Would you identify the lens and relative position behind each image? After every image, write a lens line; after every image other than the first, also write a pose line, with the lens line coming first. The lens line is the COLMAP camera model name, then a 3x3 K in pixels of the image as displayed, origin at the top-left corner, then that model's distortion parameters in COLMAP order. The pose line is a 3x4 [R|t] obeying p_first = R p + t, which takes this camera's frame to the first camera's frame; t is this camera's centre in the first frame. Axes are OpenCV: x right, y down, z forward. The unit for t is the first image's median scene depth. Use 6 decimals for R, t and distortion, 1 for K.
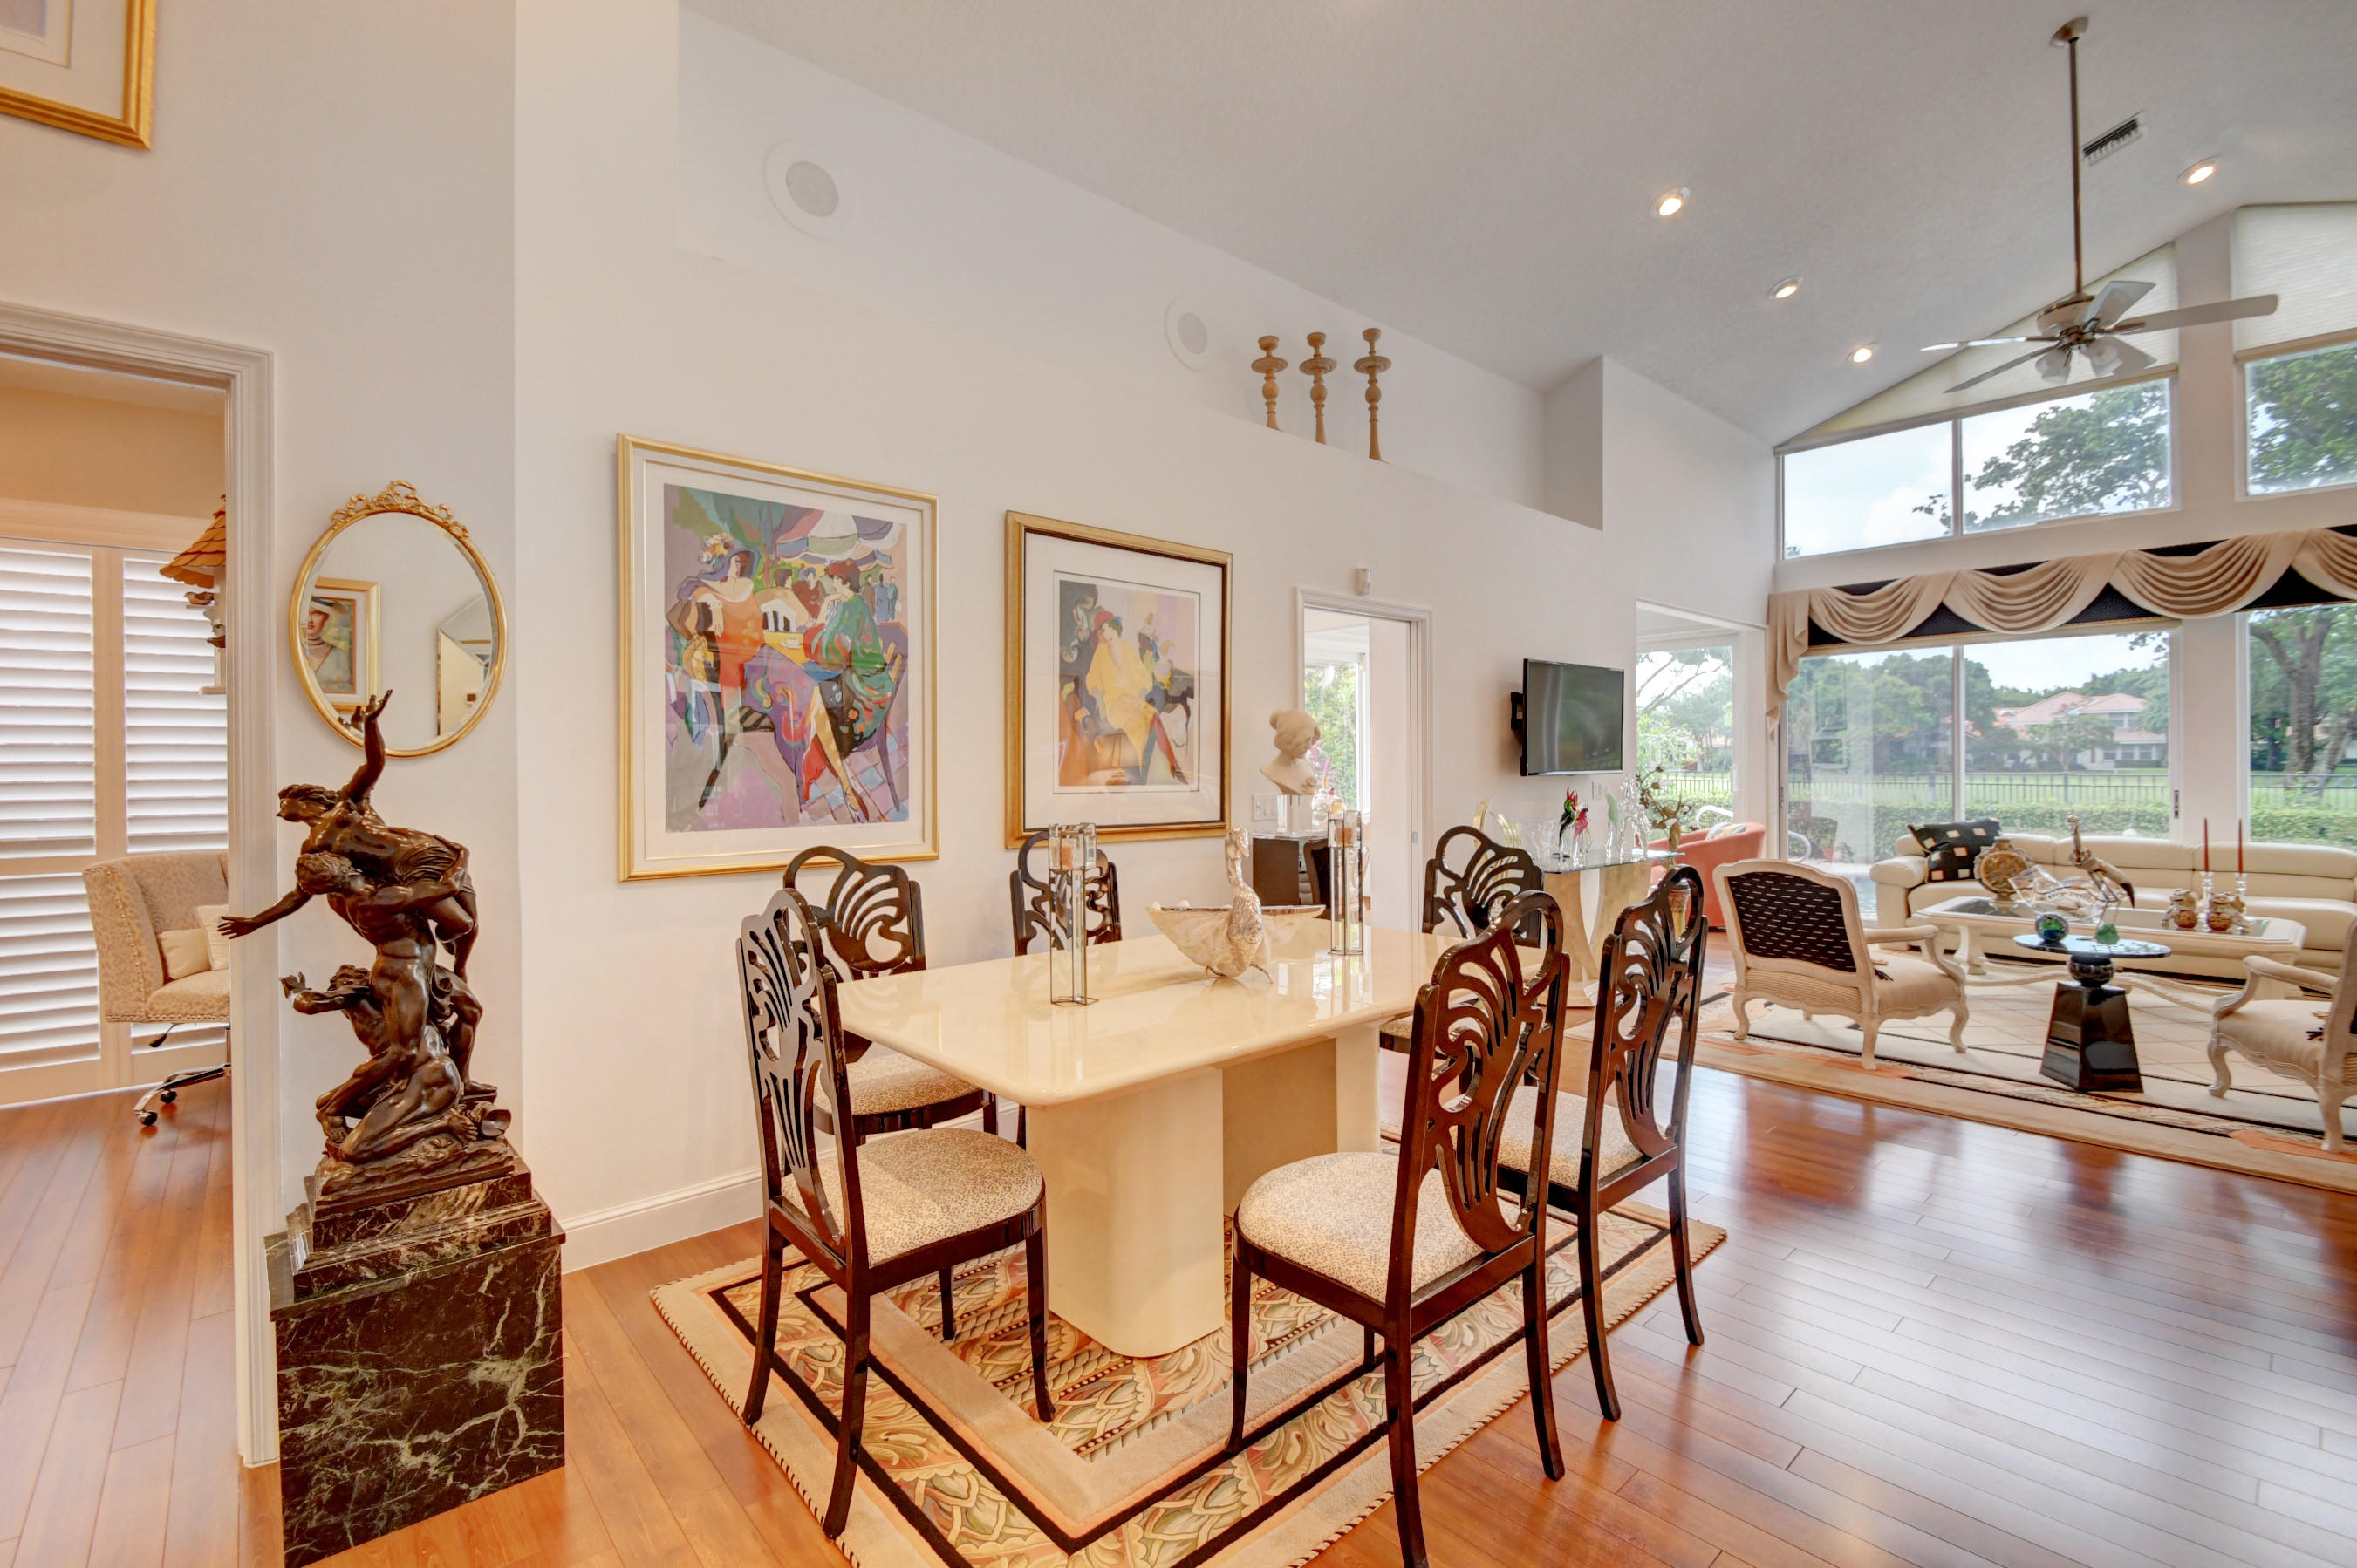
lens RADIAL K [[1039.5, 0, 1194.9], [0, 1039.5, 771.5], [0, 0, 1]] dist [0.021755, -0.021567]
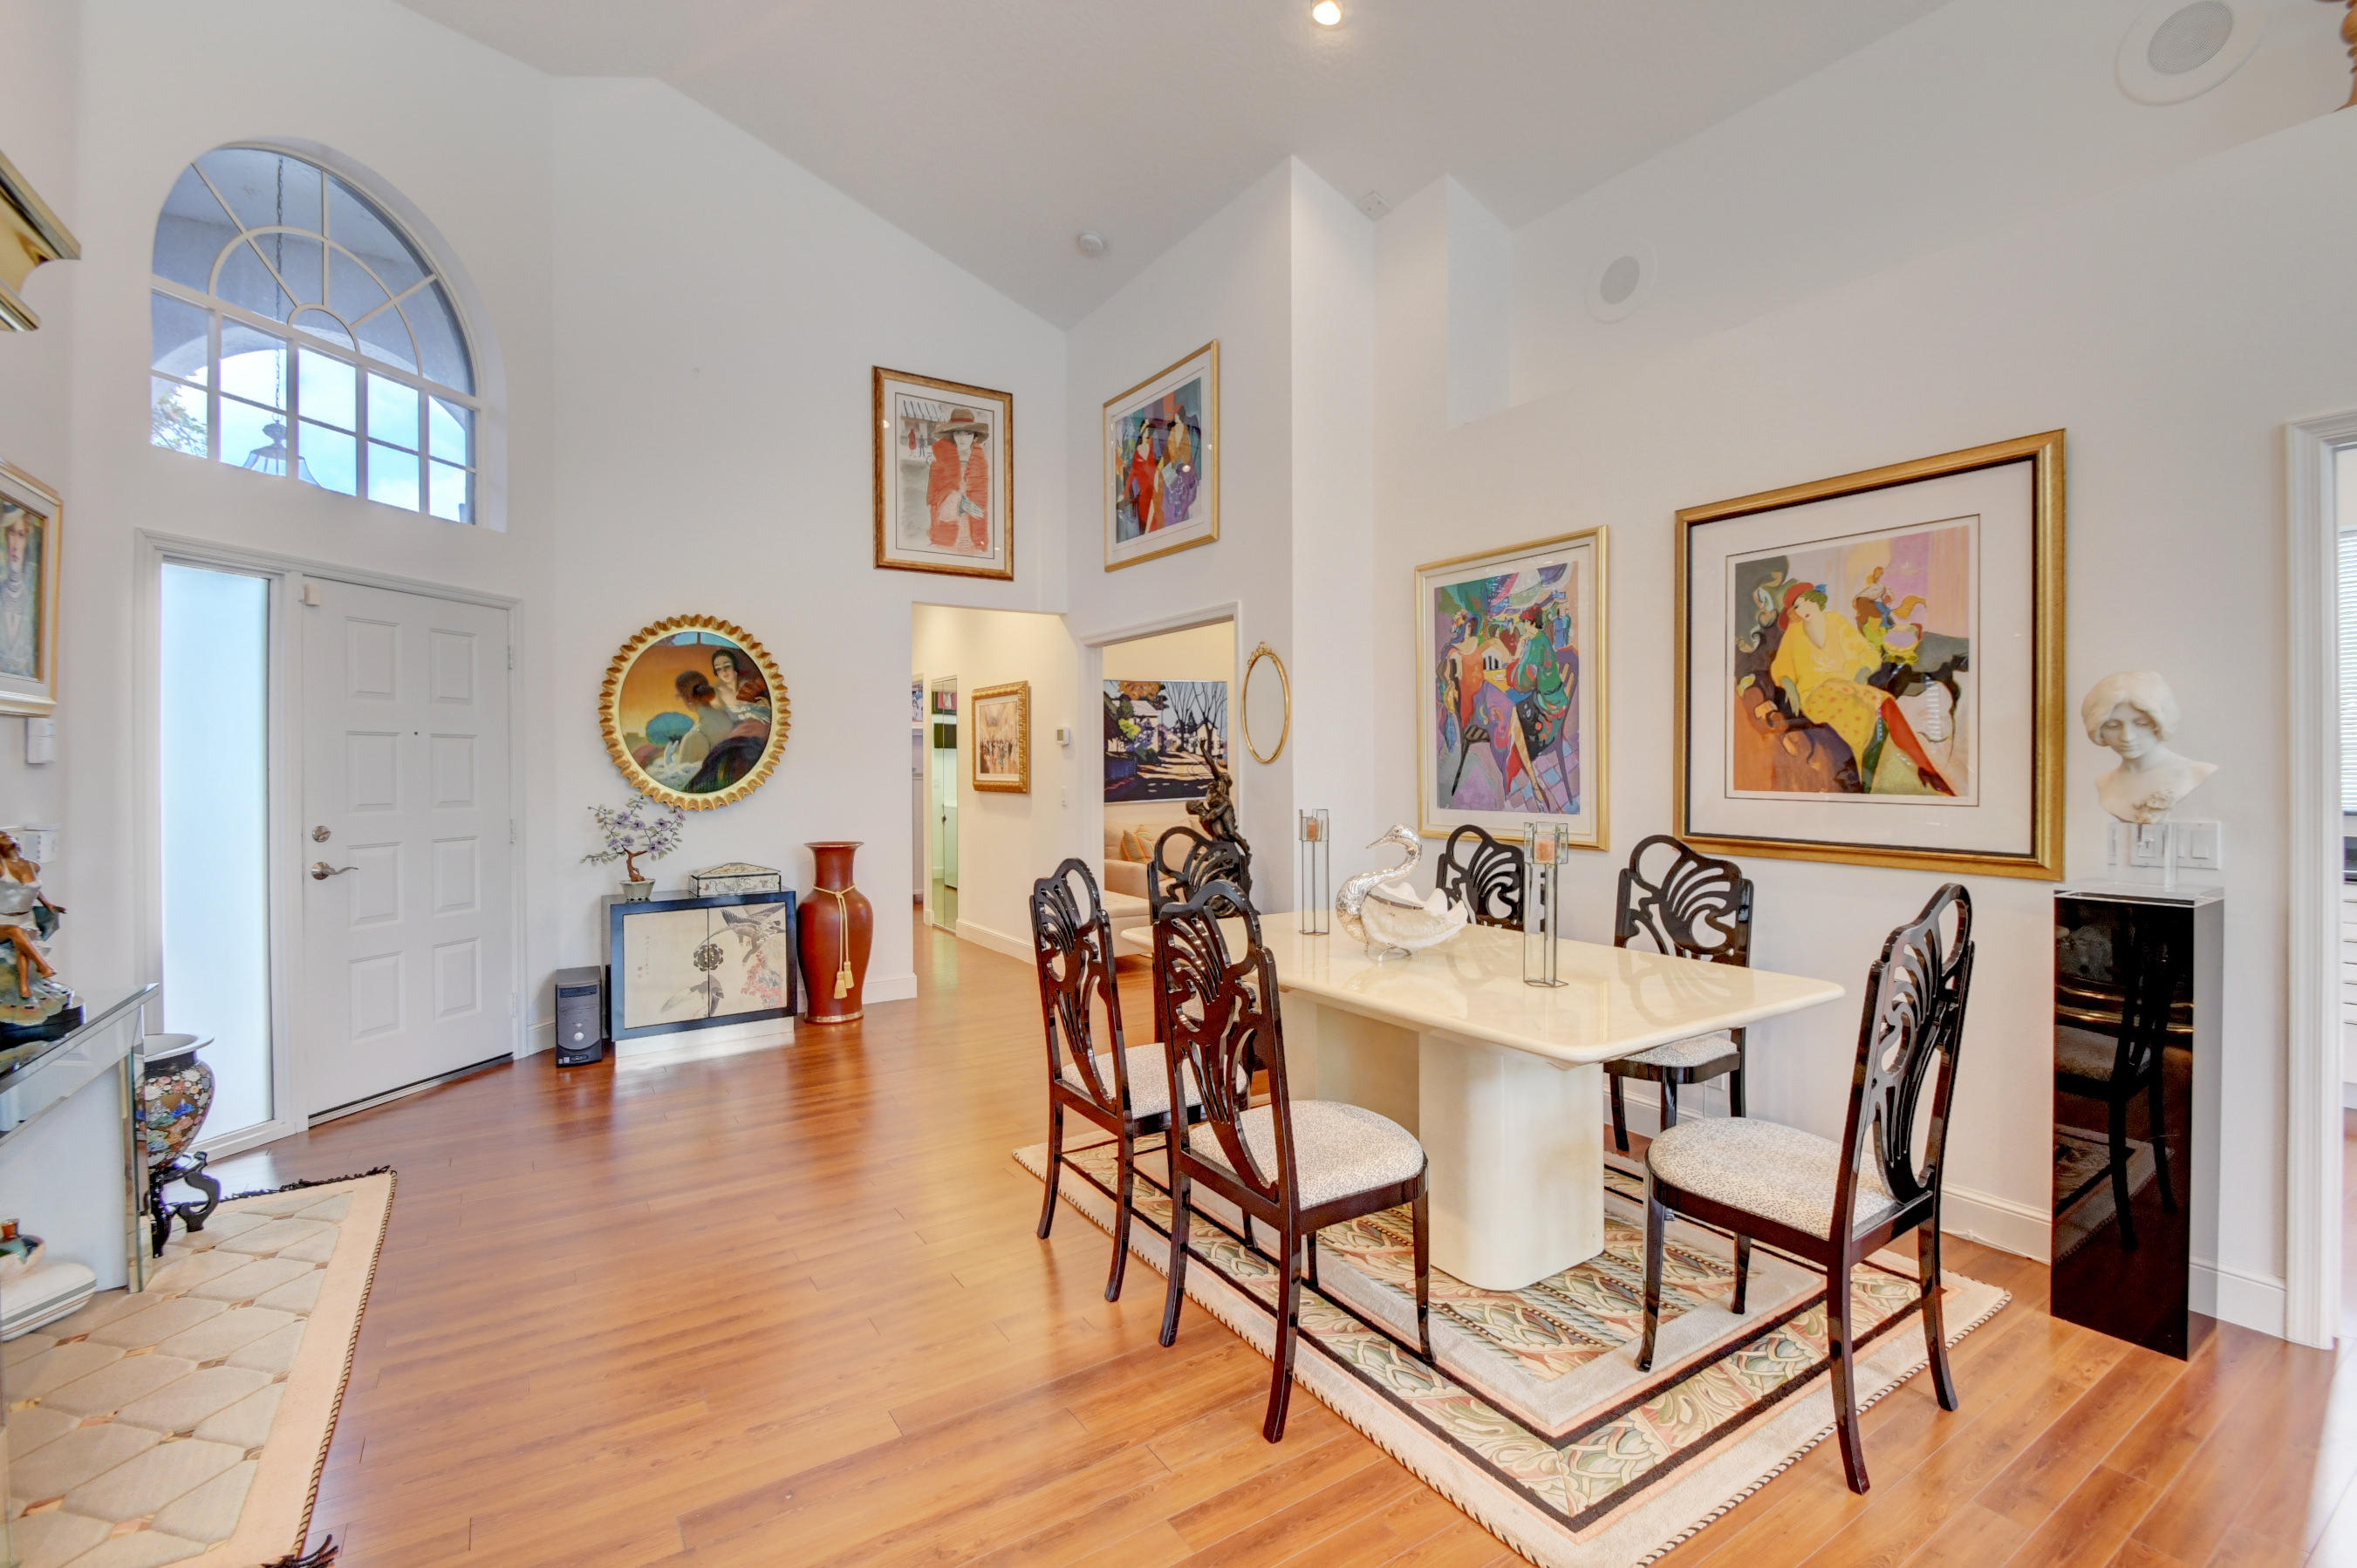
lens RADIAL K [[1034.6, 0, 1192.4], [0, 1034.6, 768.3], [0, 0, 1]] dist [0.009342, -0.013985]
pose [[-0.159509, 0.010197, -0.987144, 0.690155], [-0.001003, 0.999944, 0.010491, -0.011635], [0.987196, 0.002663, -0.159490, 0.553819]]
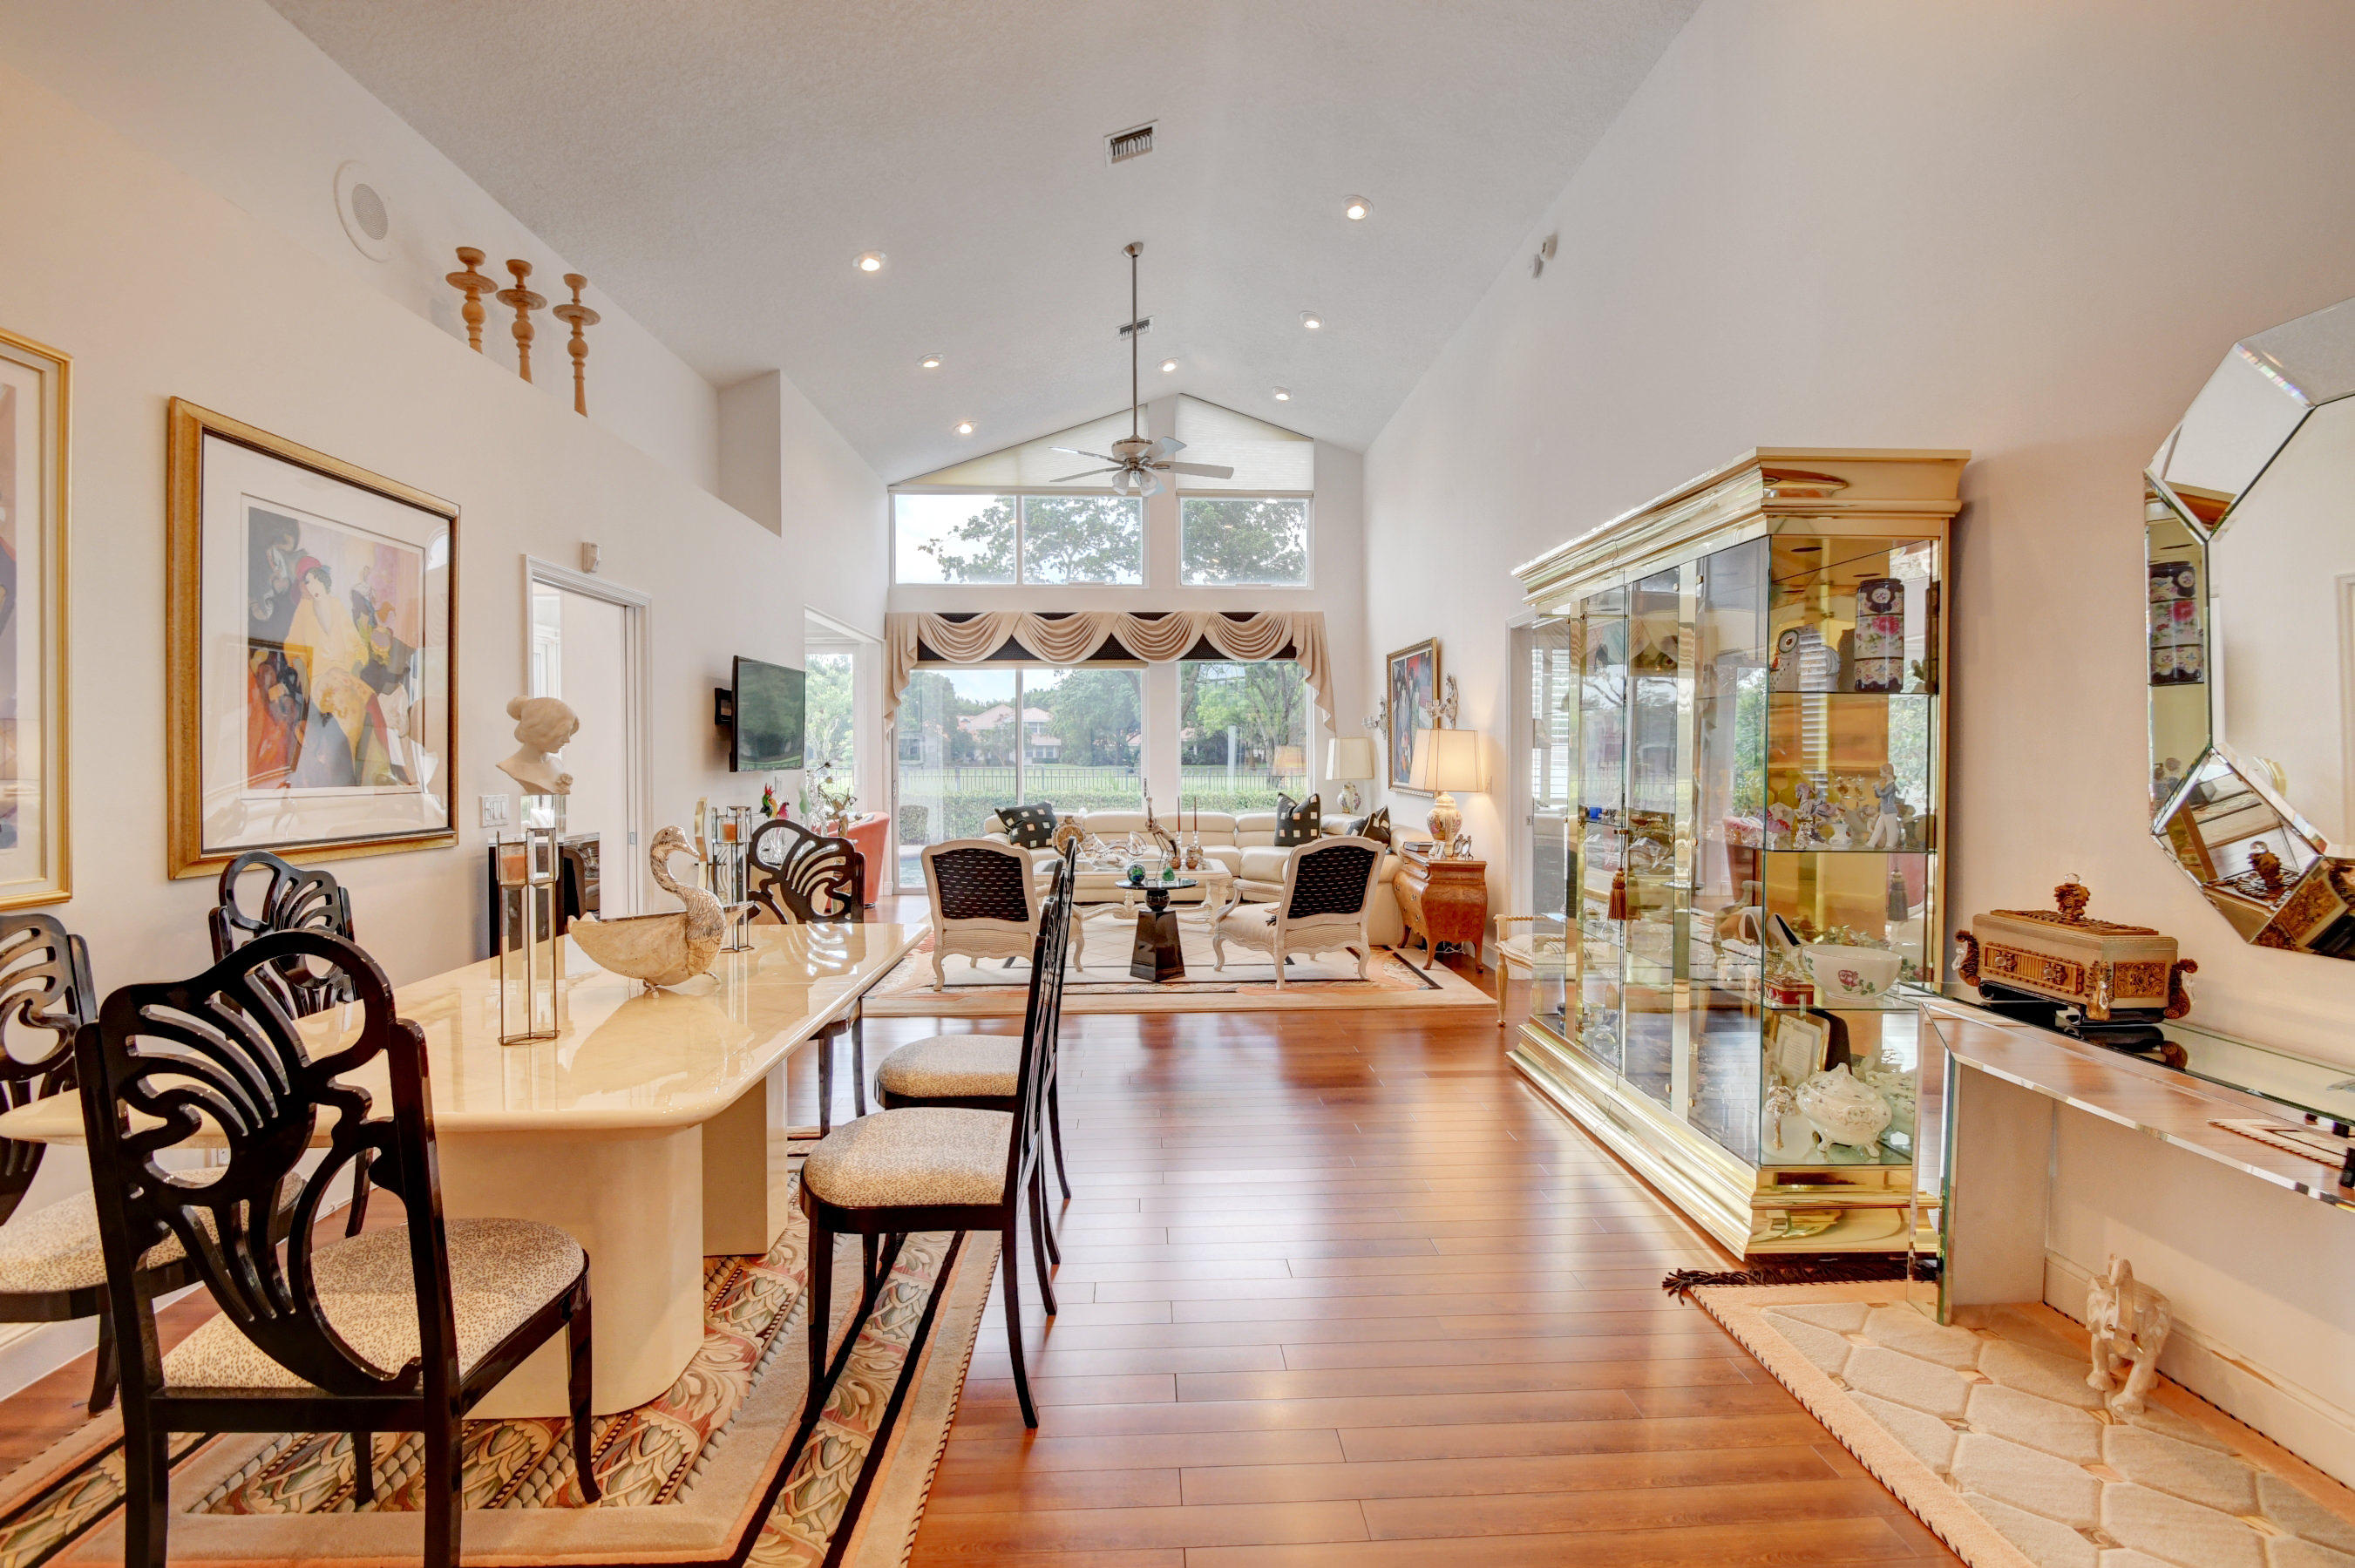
lens RADIAL K [[1038.8, 0, 1193.9], [0, 1038.8, 771.5], [0, 0, 1]] dist [0.021755, -0.021567]
pose [[0.634238, -0.006143, 0.773114, -0.224917], [0.002928, 0.999980, 0.005544, -0.000188], [-0.773133, -0.001253, 0.634243, 0.020702]]
